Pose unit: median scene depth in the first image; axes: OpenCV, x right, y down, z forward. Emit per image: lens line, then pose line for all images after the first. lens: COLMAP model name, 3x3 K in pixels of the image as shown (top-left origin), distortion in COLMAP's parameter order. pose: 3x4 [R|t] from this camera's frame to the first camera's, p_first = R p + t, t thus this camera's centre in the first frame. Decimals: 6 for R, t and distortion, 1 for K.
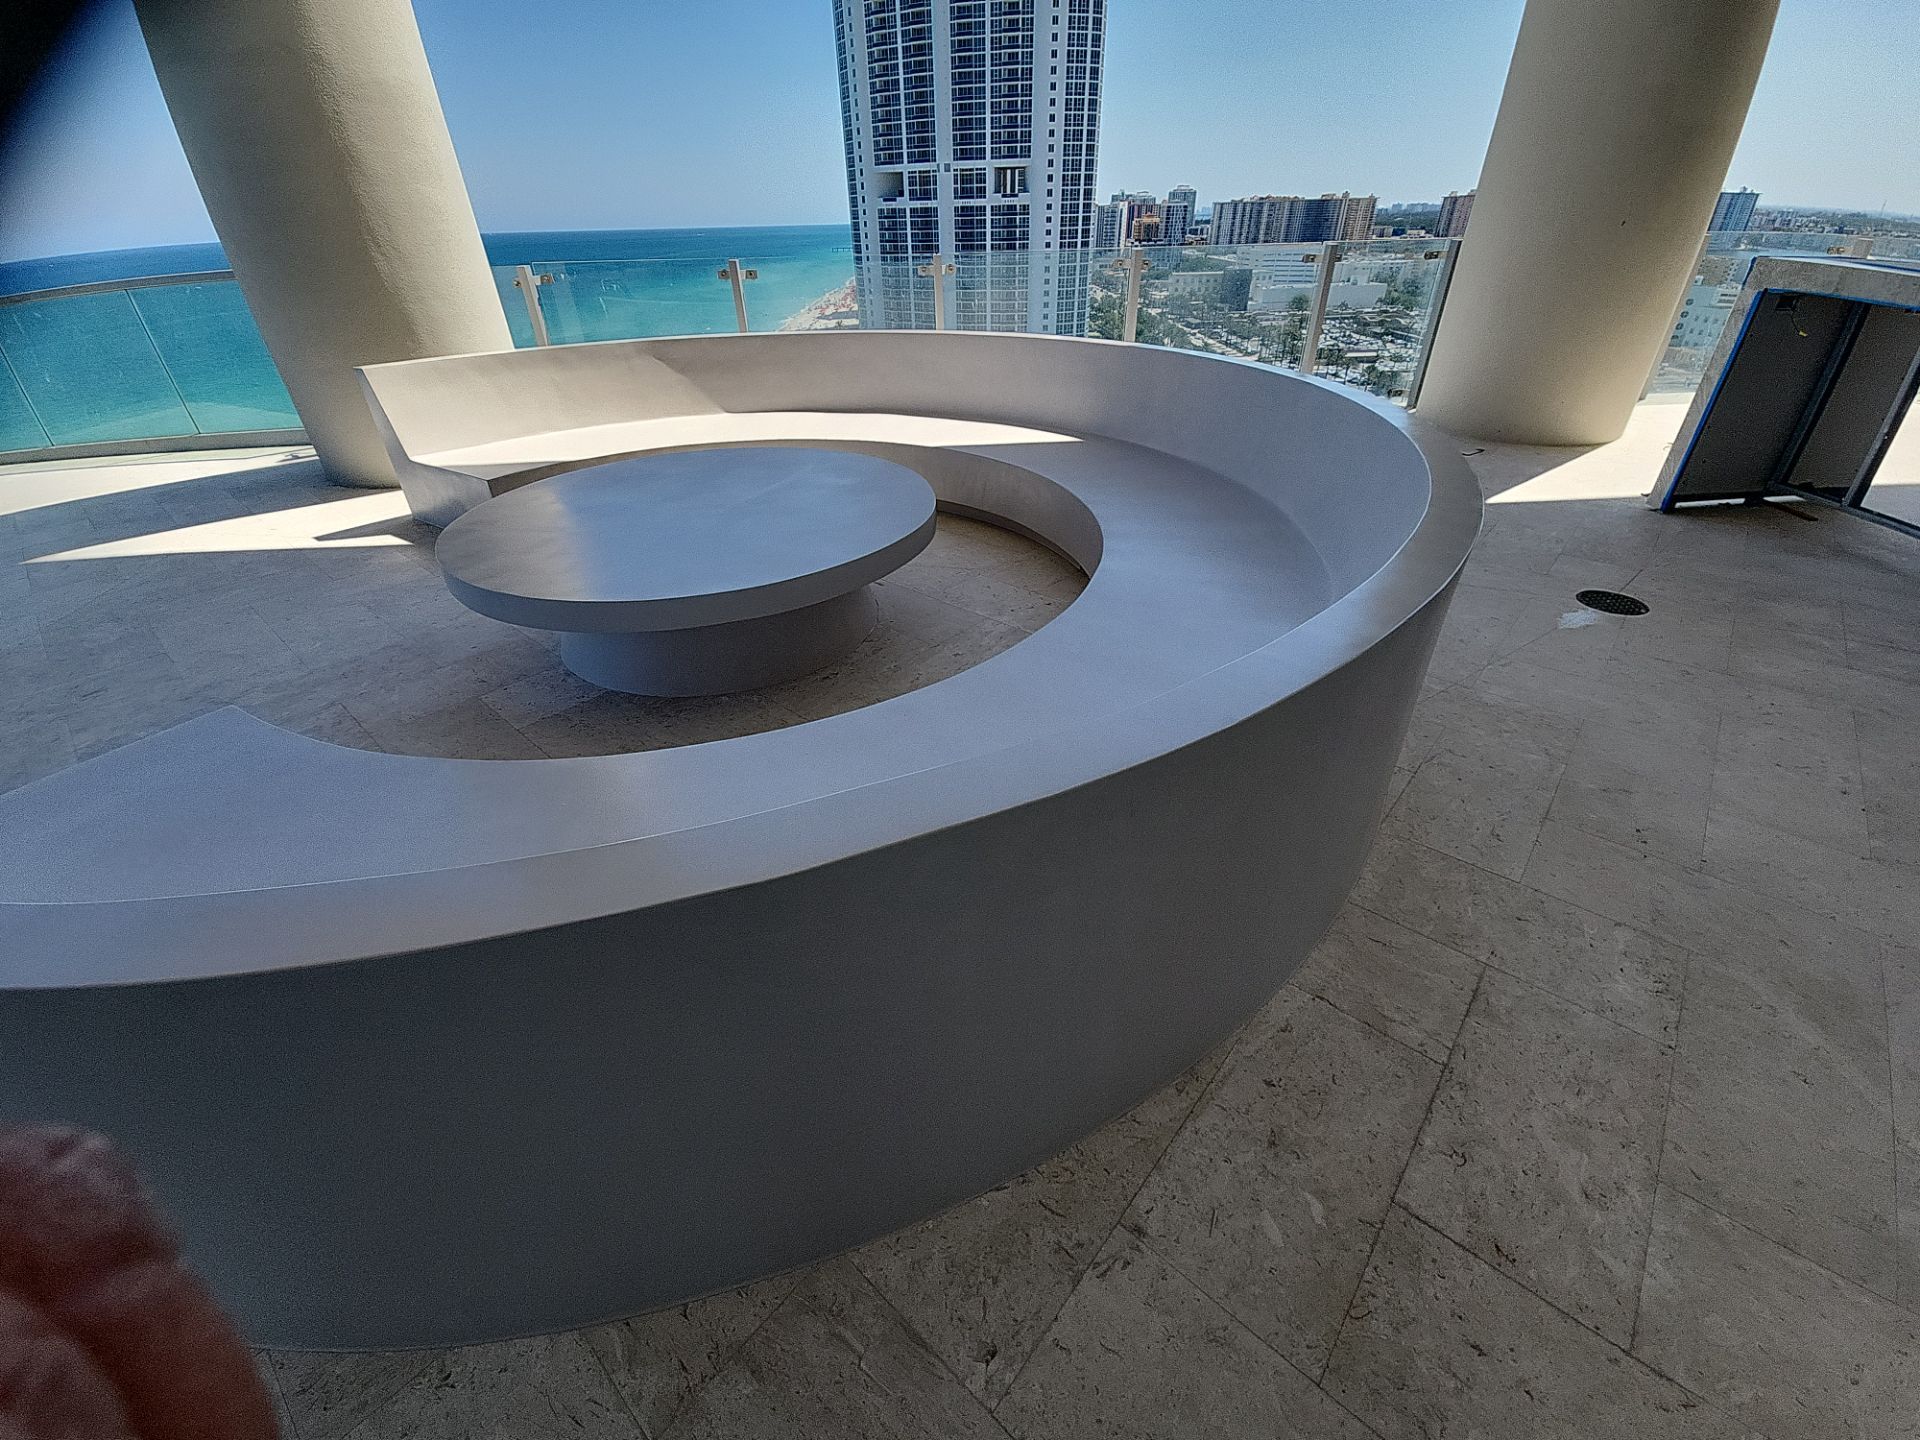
lens RADIAL K [[779.6, 0, 958.9], [0, 779.6, 718.6], [0, 0, 1]] dist [0.011209, -0.009713]
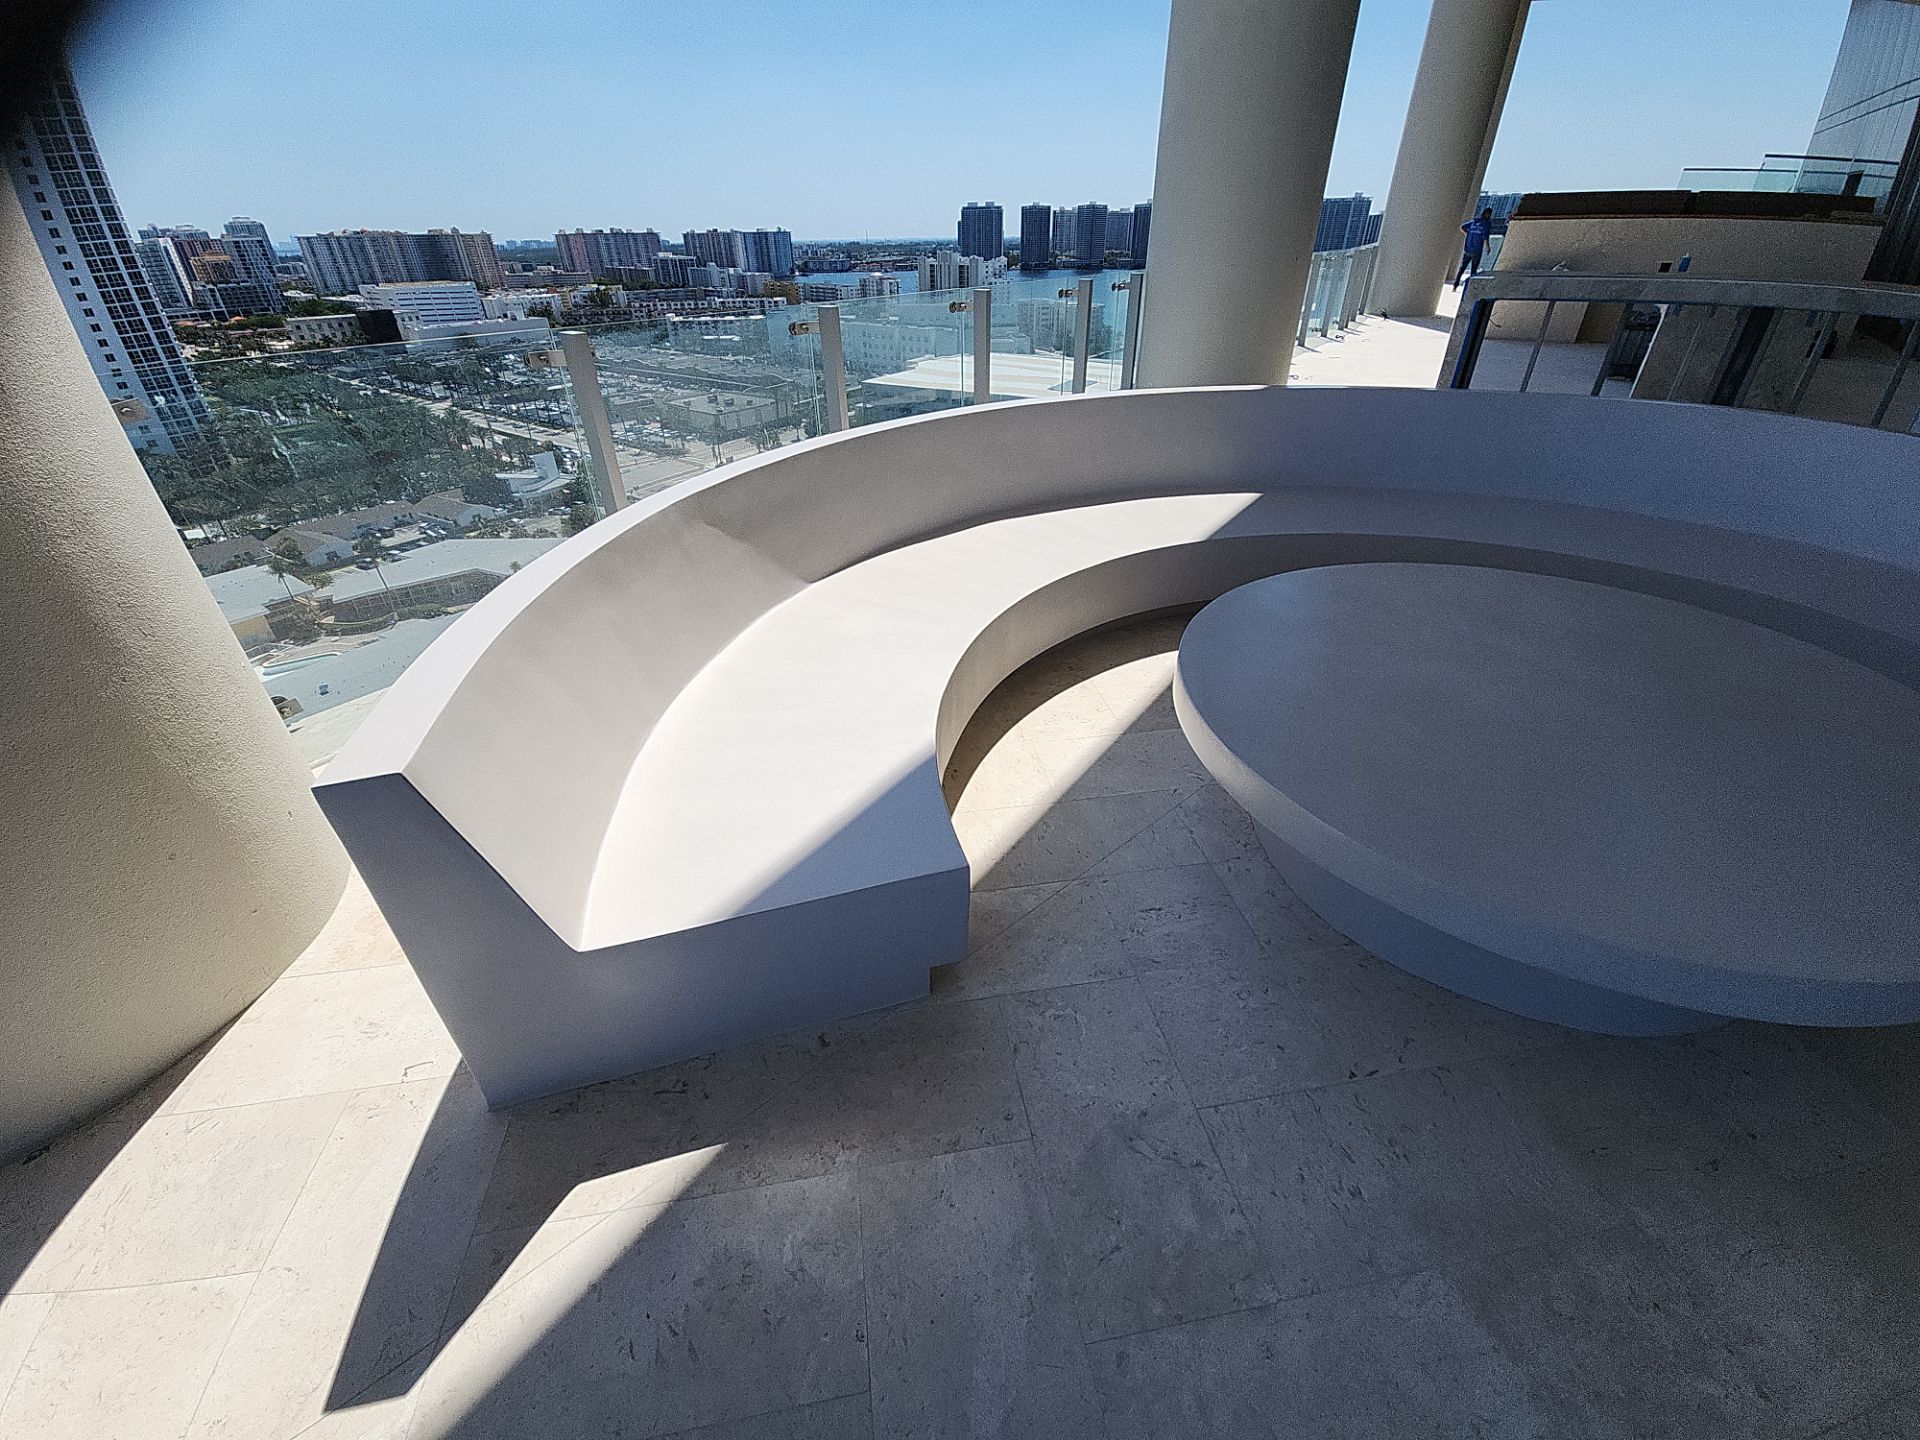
lens RADIAL K [[779.6, 0, 958.9], [0, 779.6, 718.6], [0, 0, 1]] dist [0.011209, -0.009713]
pose [[0.627123, -0.396727, 0.670317, -0.891642], [0.418786, 0.897339, 0.139289, -0.454246], [-0.656761, 0.193368, 0.728885, 0.705309]]
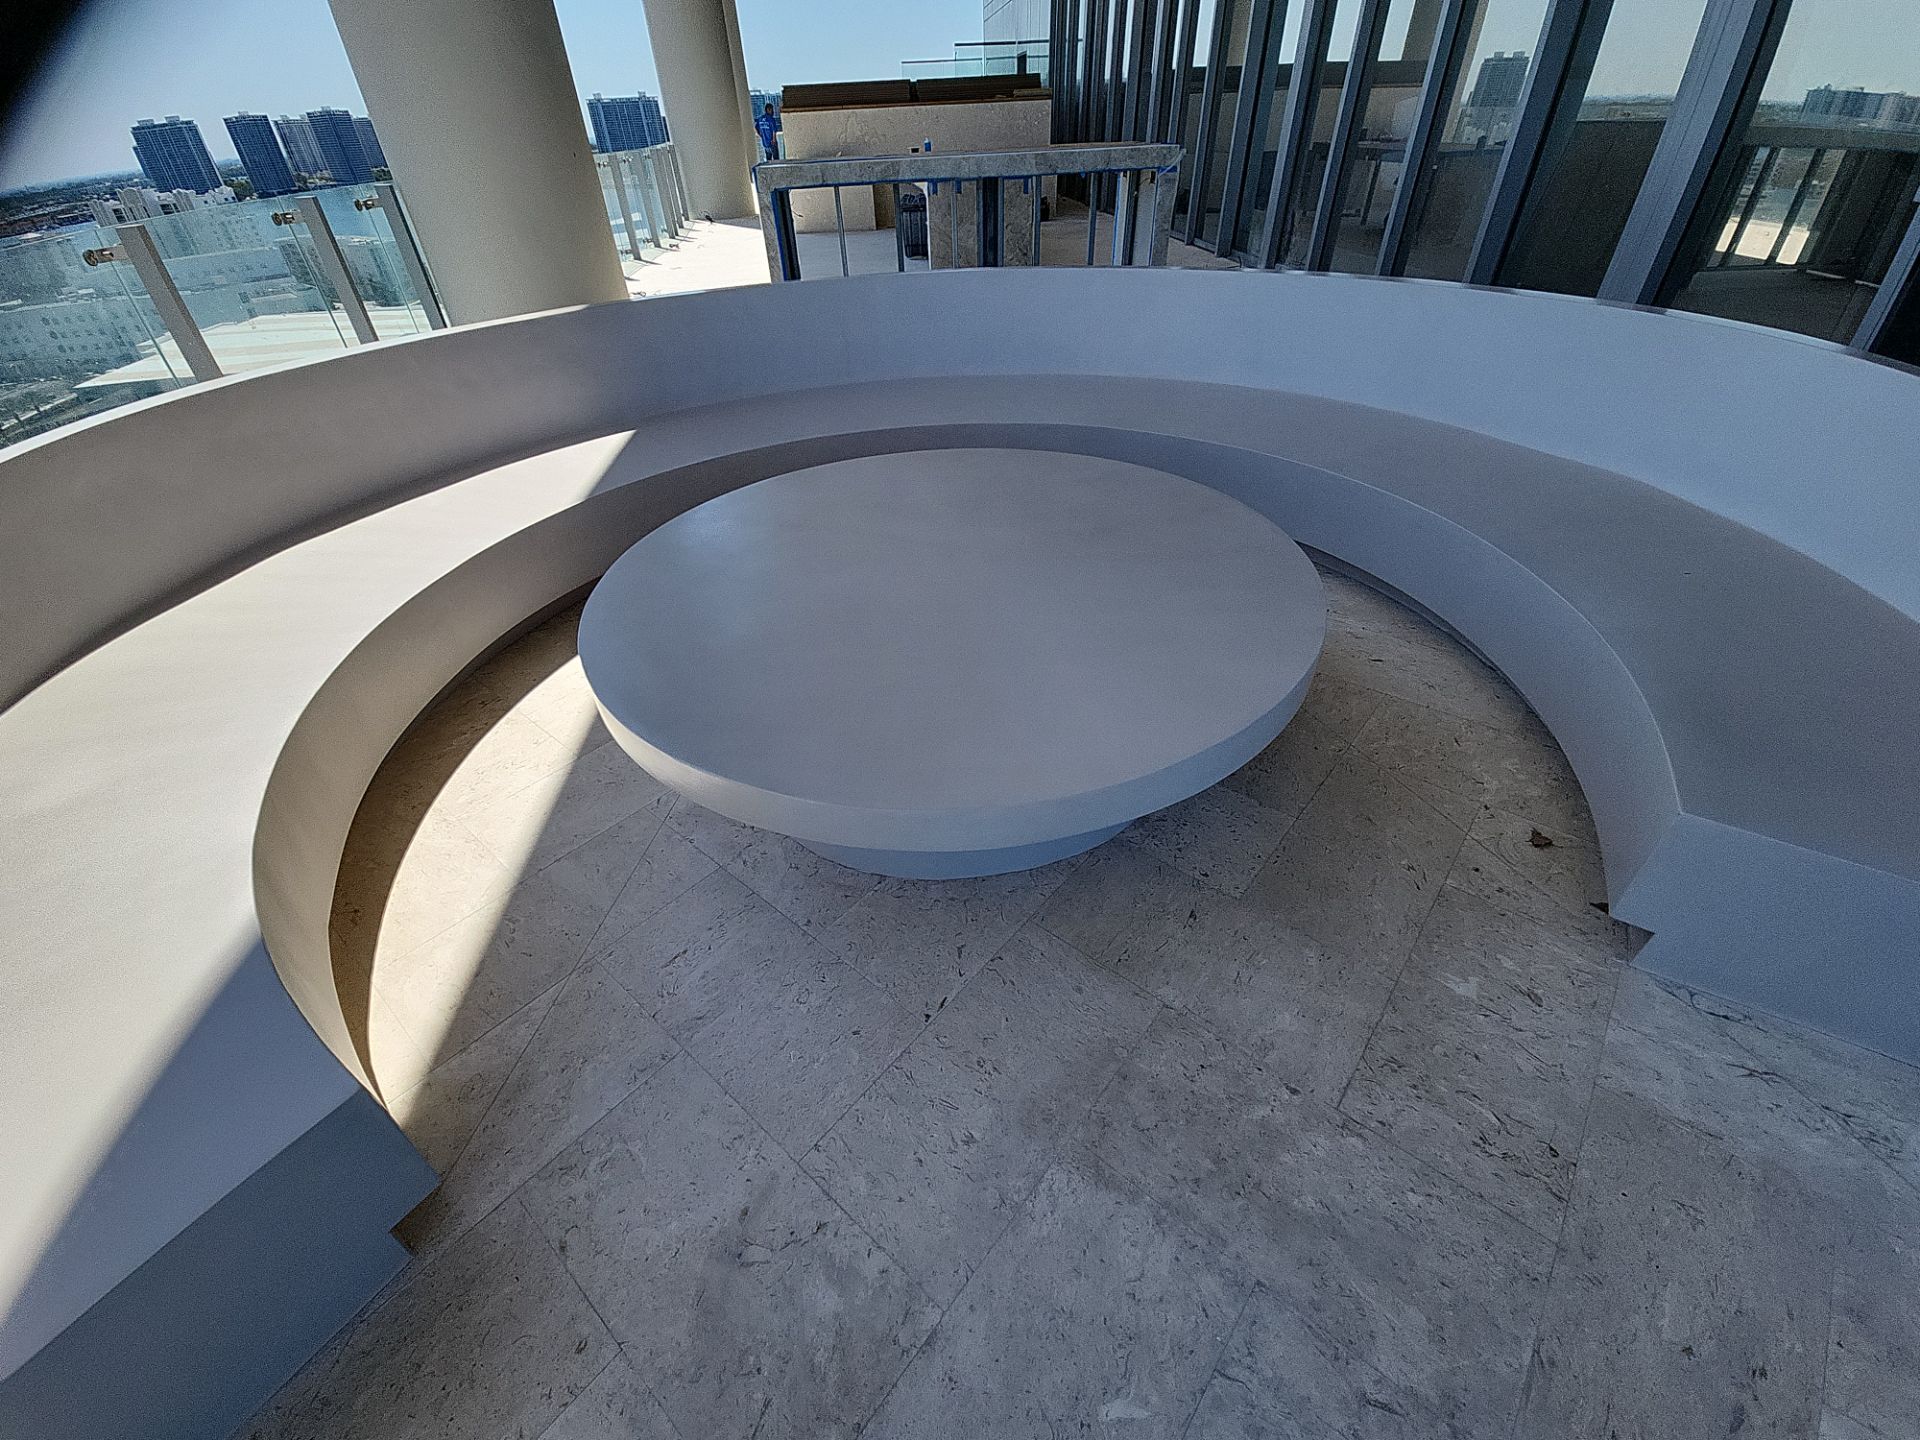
lens RADIAL K [[790.2, 0, 955.2], [0, 790.2, 737.6], [0, 0, 1]] dist [0.013267, -0.009829]
pose [[-0.020749, -0.596015, 0.802705, -0.790684], [0.569478, 0.652857, 0.499472, -0.422858], [-0.821745, 0.467486, 0.325871, 0.698057]]
